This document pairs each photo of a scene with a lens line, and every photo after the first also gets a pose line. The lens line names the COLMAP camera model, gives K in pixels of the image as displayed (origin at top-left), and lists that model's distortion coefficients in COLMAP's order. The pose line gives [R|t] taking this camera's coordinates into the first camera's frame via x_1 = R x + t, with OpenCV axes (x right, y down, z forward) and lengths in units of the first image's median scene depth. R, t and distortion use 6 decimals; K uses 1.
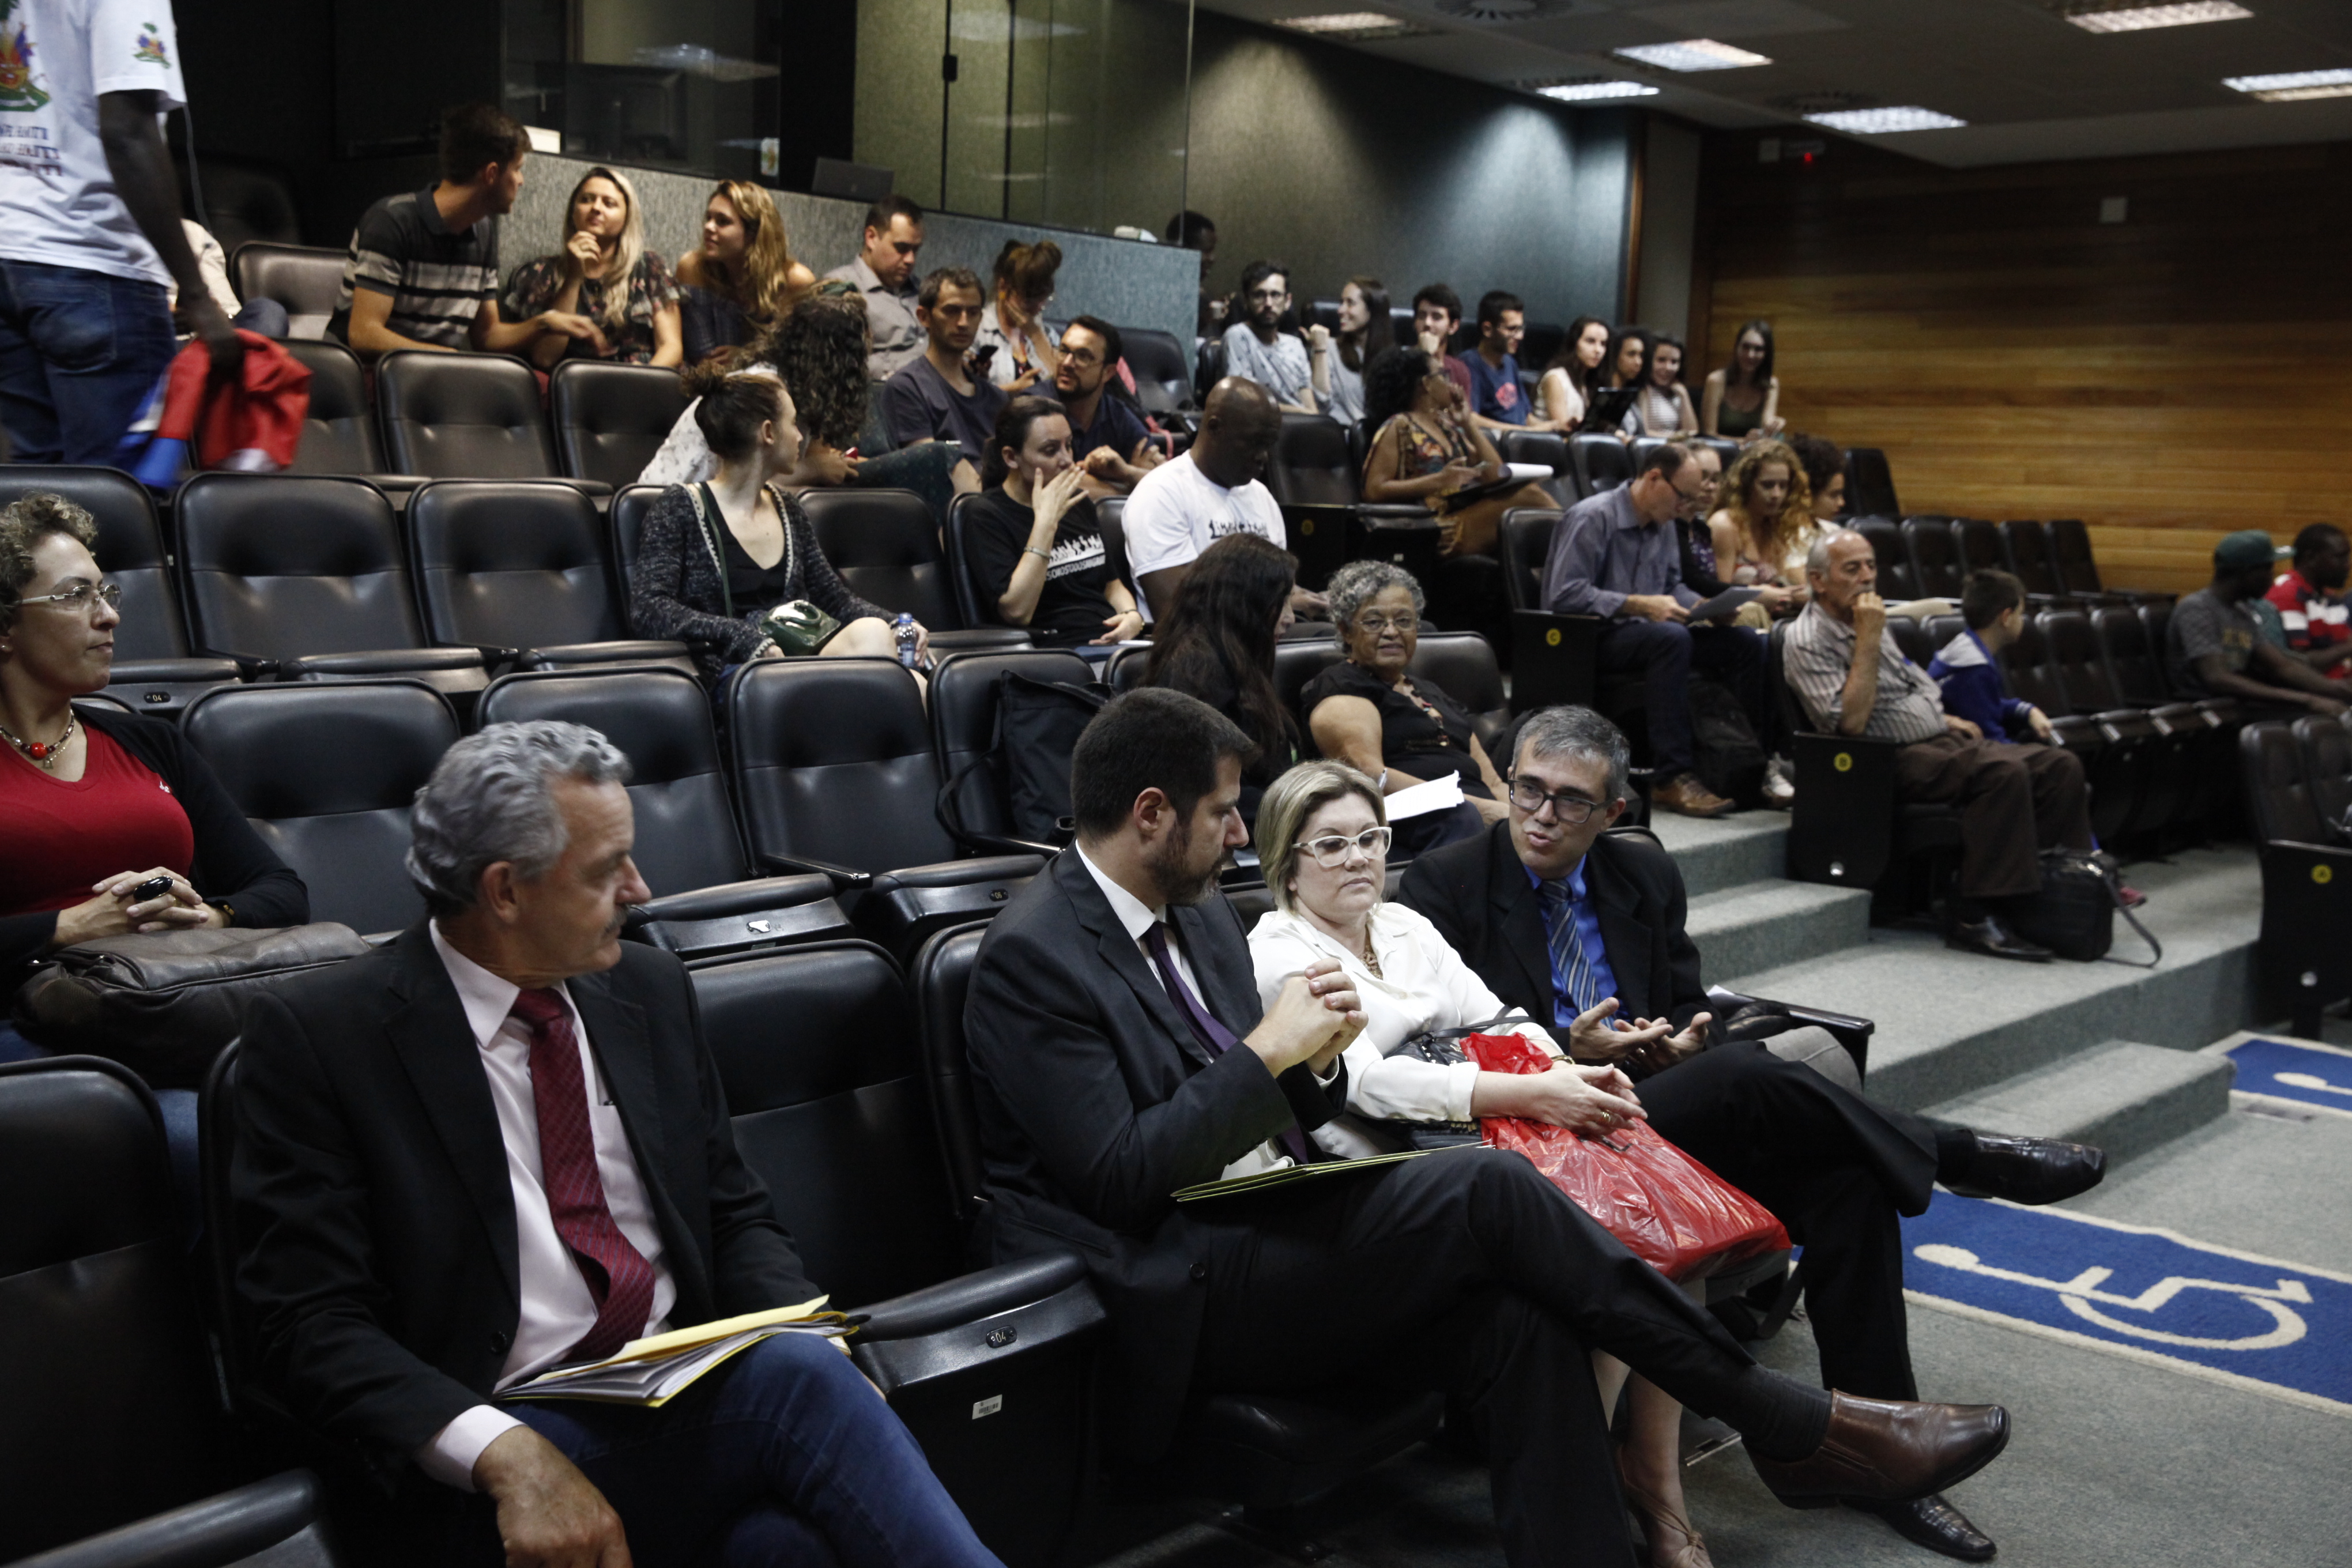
lens RADIAL K [[2299.7, 0, 1173.3], [0, 2299.7, 809.0], [0, 0, 1]] dist [0.024261, 0.000000]
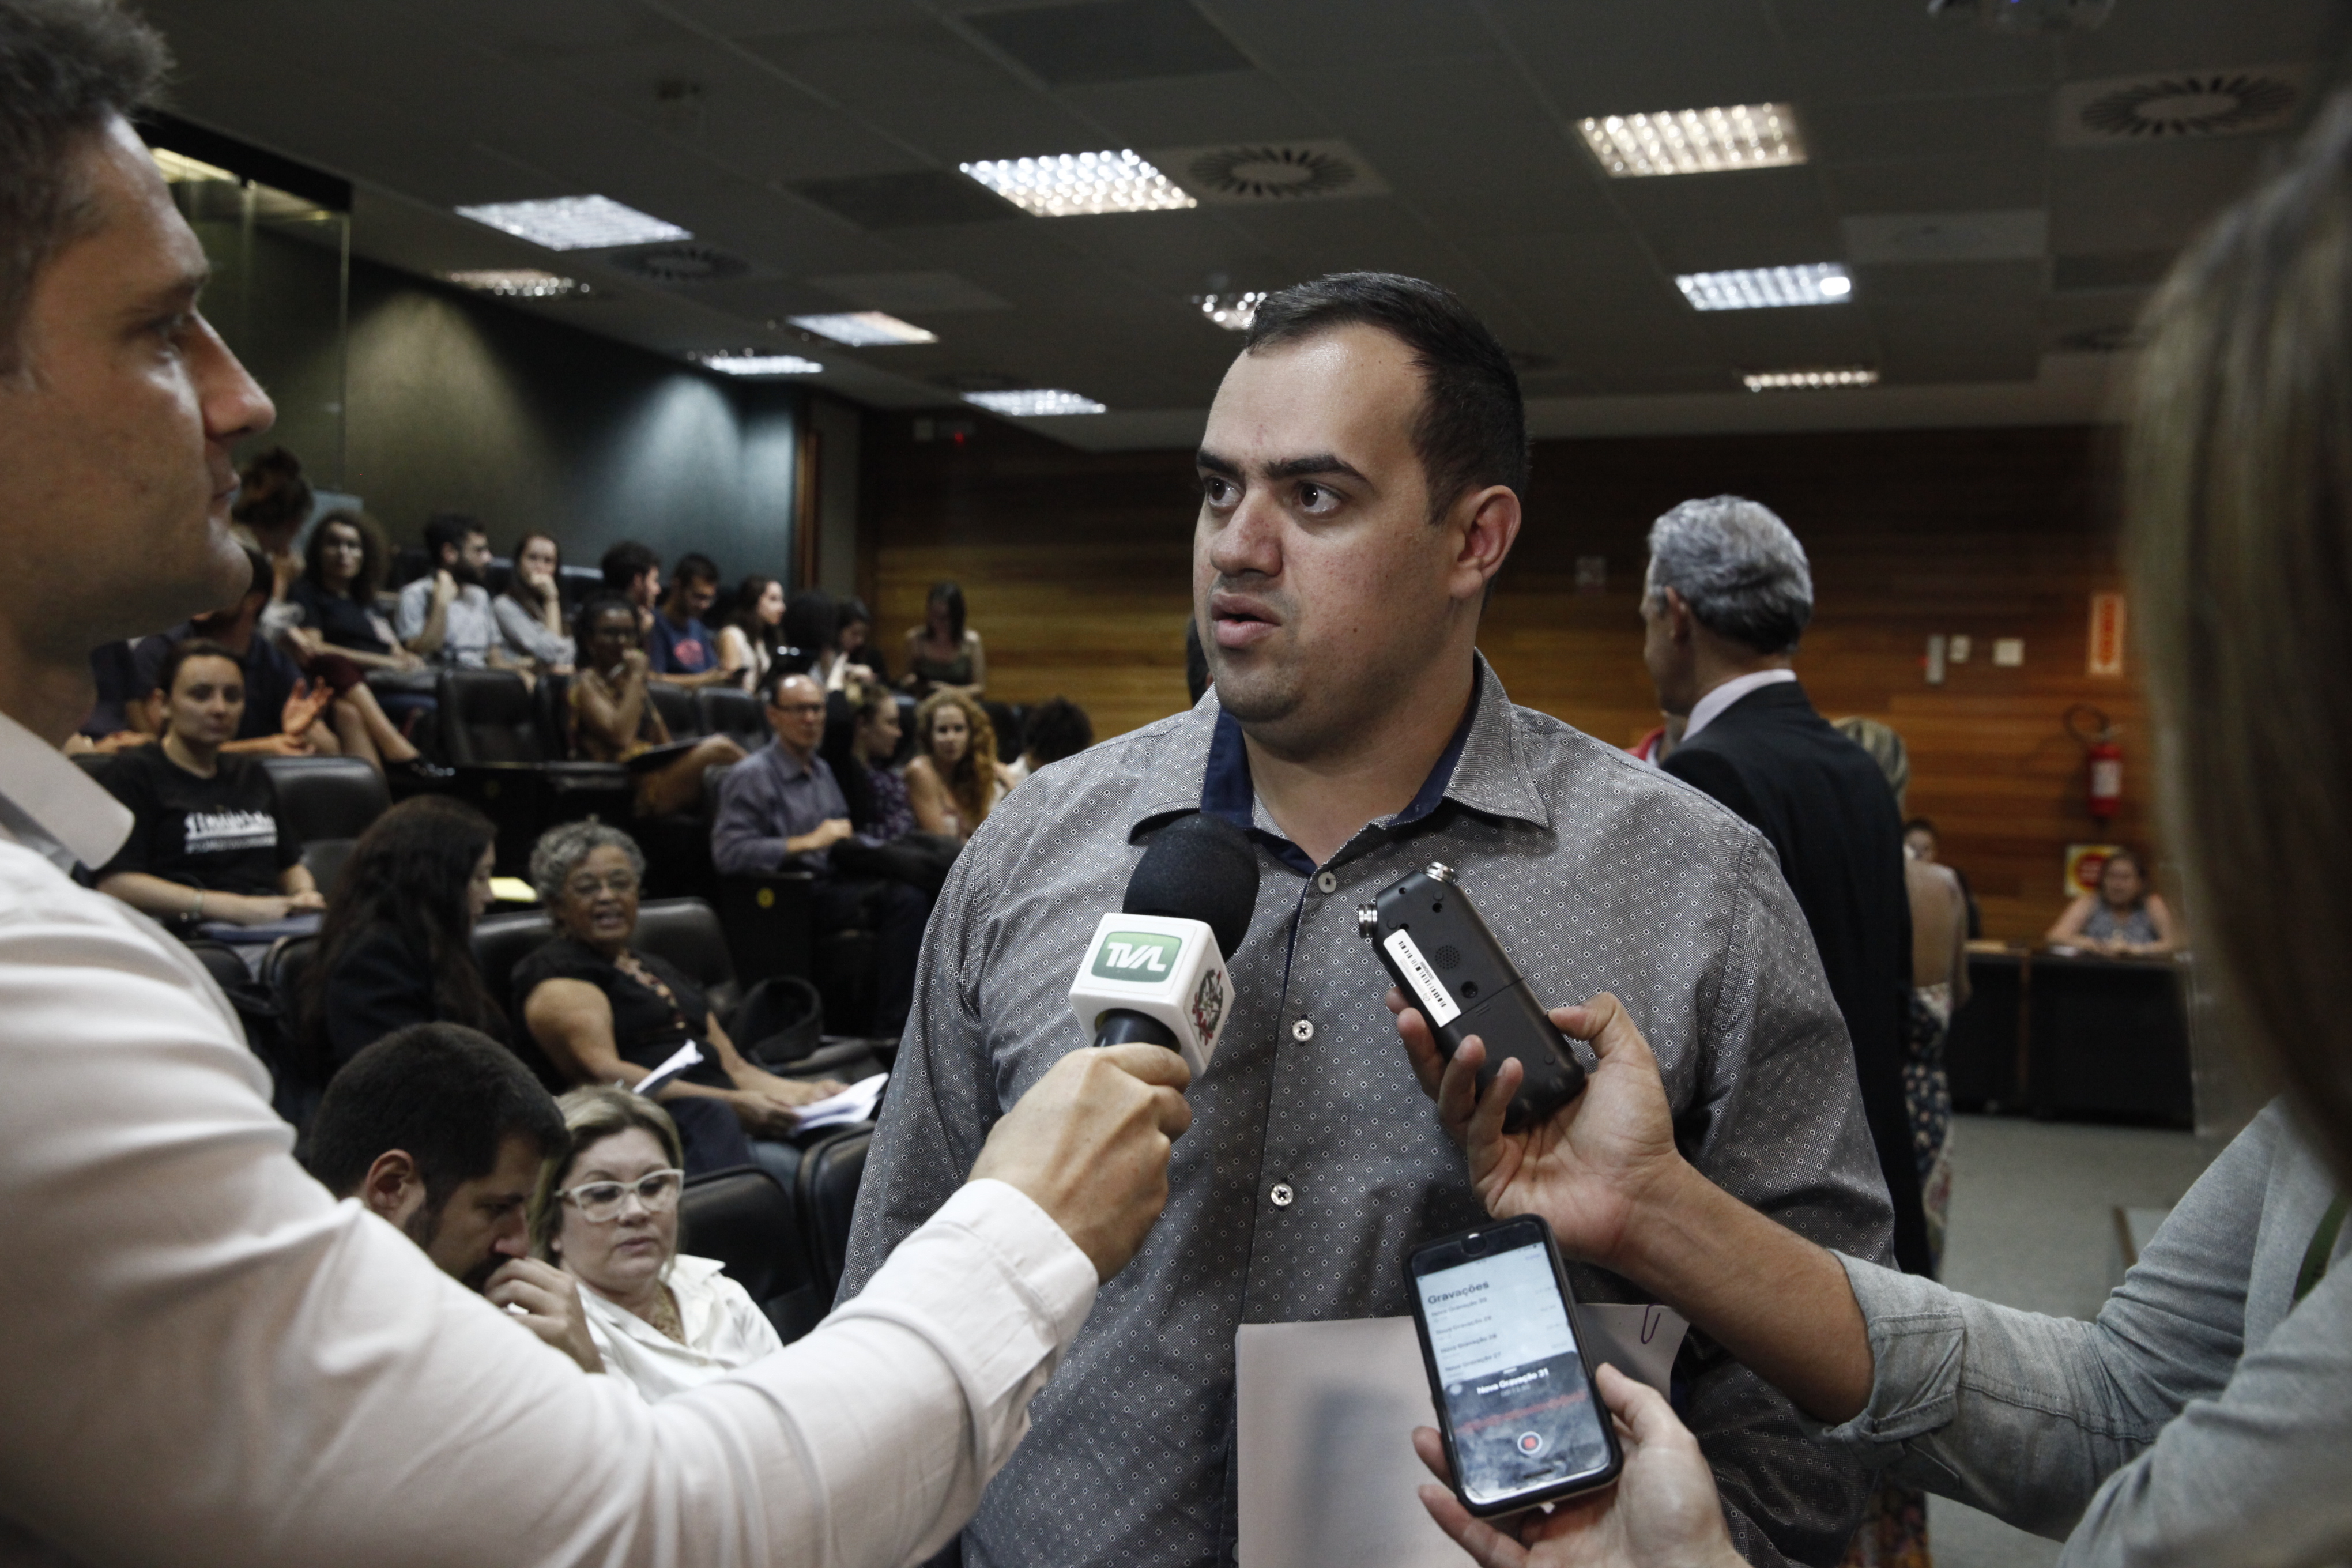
lens RADIAL K [[2137.7, 0, 1171.0], [0, 2137.7, 799.8], [0, 0, 1]] dist [-0.049313, 0.000000]
pose [[0.927899, -0.020767, 0.372254, -0.006122], [0.063319, 0.992721, -0.102451, -0.011131], [-0.367417, 0.118635, 0.922459, 0.095463]]
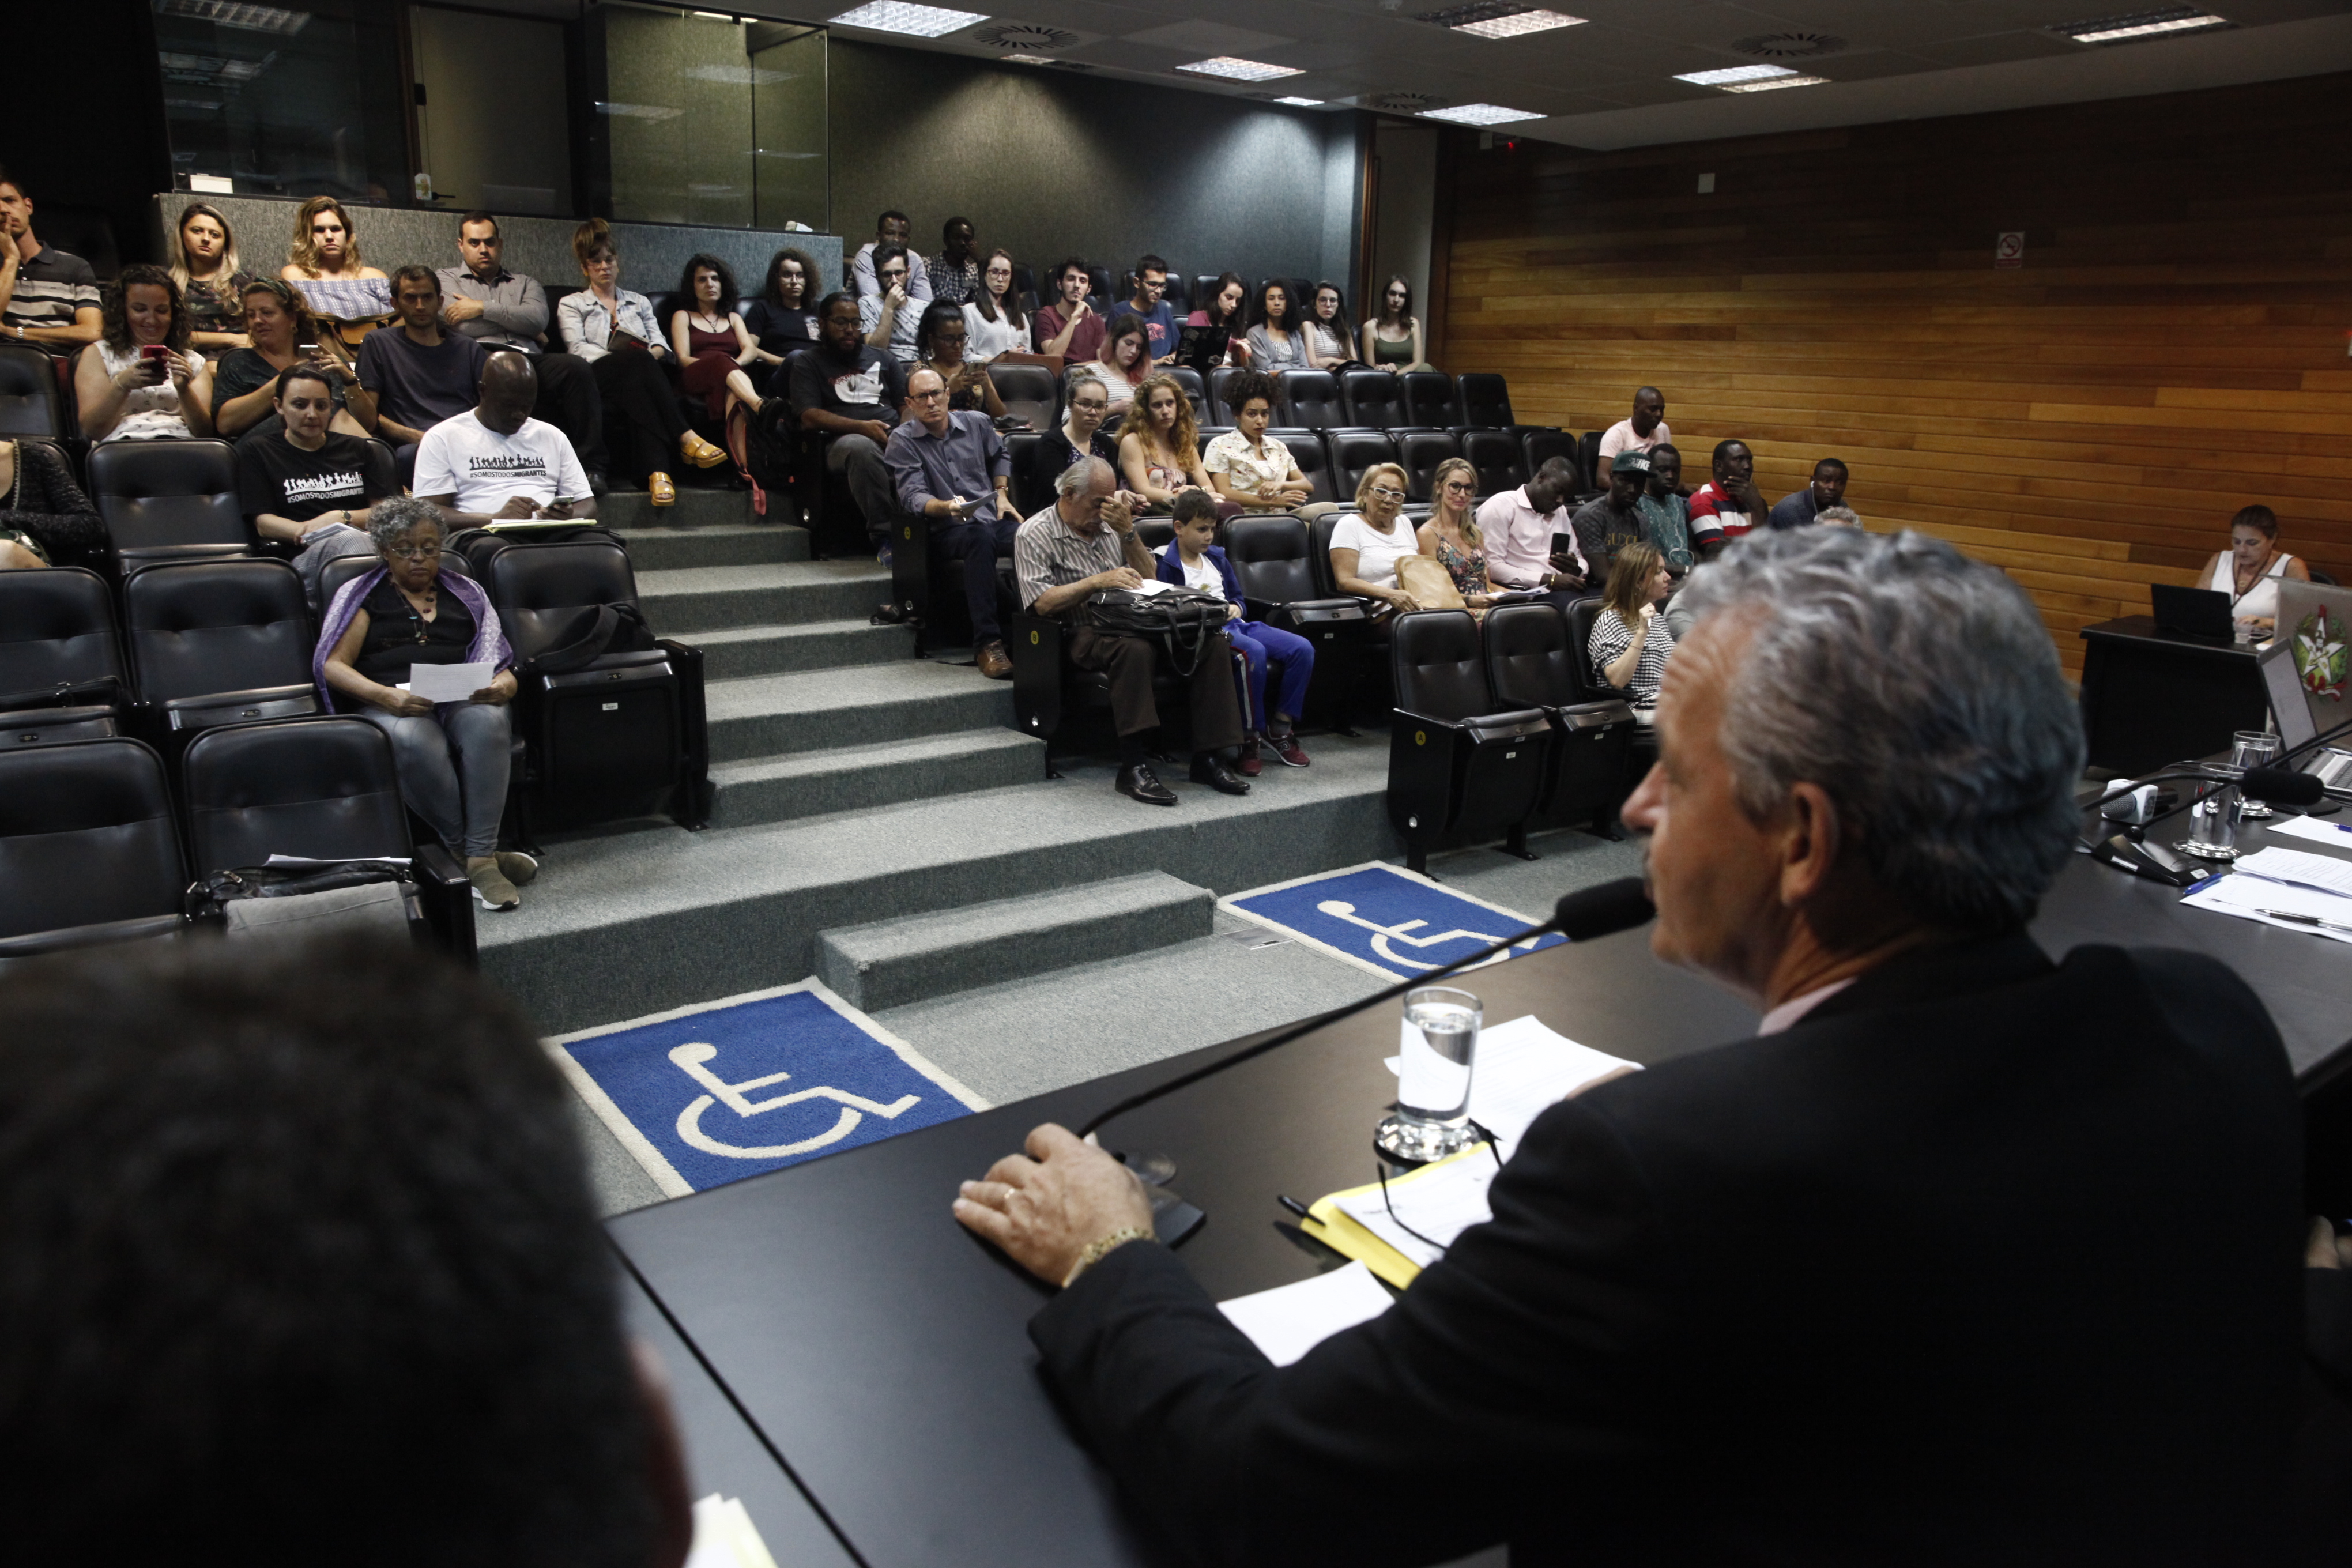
lens RADIAL K [[1580.5, 0, 1185.9], [0, 1580.5, 779.0], [0, 0, 1]] dist [-0.085438, 0.035364]
pose [[0.981467, 0.035765, -0.188267, 0.357725], [-0.016317, 0.994458, 0.103856, -0.023338], [0.190938, -0.098860, 0.976611, 0.109391]]
